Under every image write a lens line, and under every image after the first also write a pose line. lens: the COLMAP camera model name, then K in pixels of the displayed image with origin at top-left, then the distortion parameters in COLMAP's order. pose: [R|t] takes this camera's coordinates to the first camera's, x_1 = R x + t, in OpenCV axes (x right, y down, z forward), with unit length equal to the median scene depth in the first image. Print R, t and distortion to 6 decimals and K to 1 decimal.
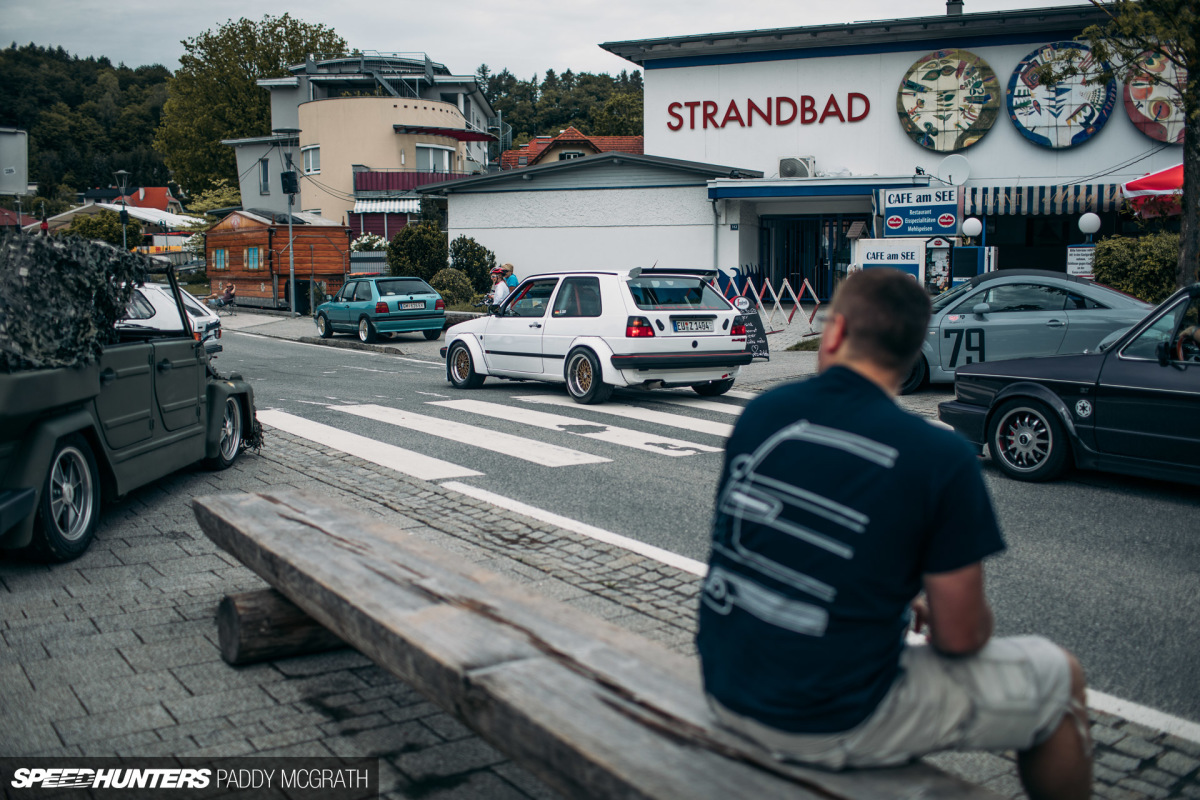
lens RADIAL K [[1183.1, 0, 599.2], [0, 1183.1, 396.4], [0, 0, 1]] dist [-0.044013, 0.000000]
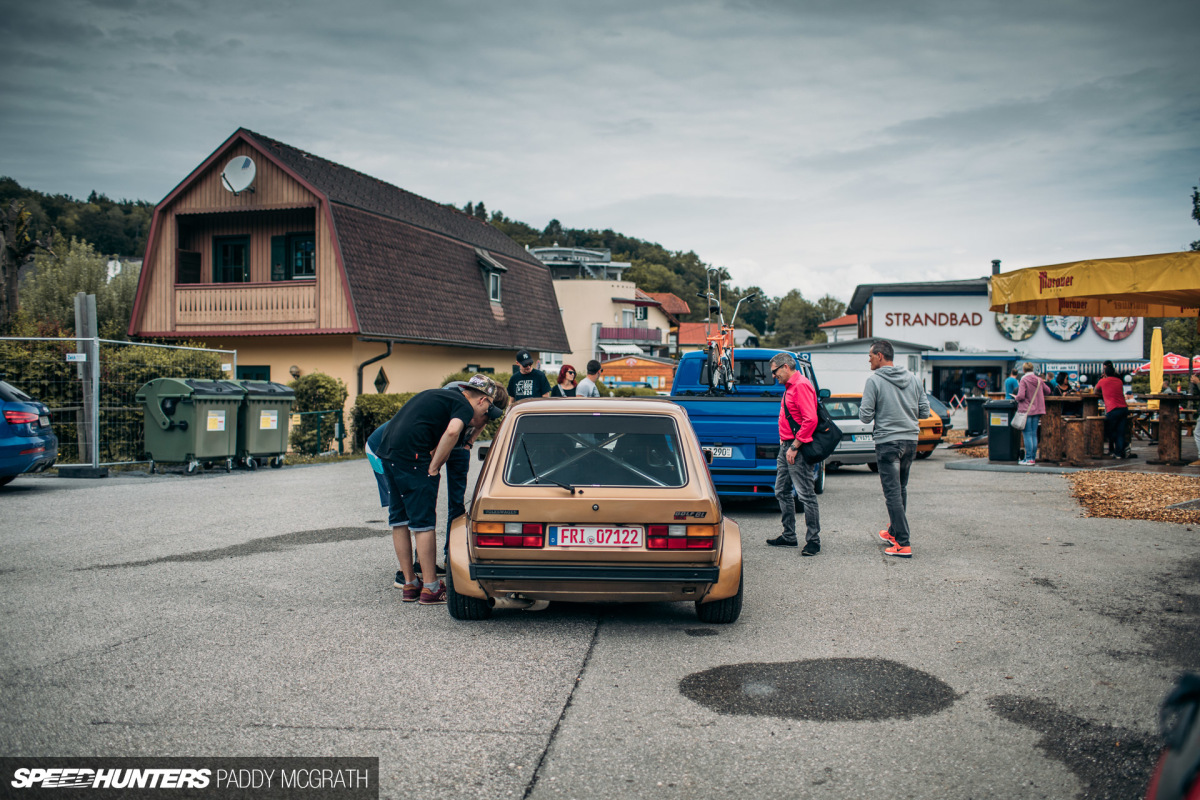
lens RADIAL K [[1183.1, 0, 601.1], [0, 1183.1, 401.7], [0, 0, 1]] dist [-0.044013, 0.000000]
pose [[0.973948, -0.002719, 0.226756, -0.992905], [0.021609, 0.996491, -0.080863, 0.078971], [-0.225740, 0.083656, 0.970589, -1.014158]]
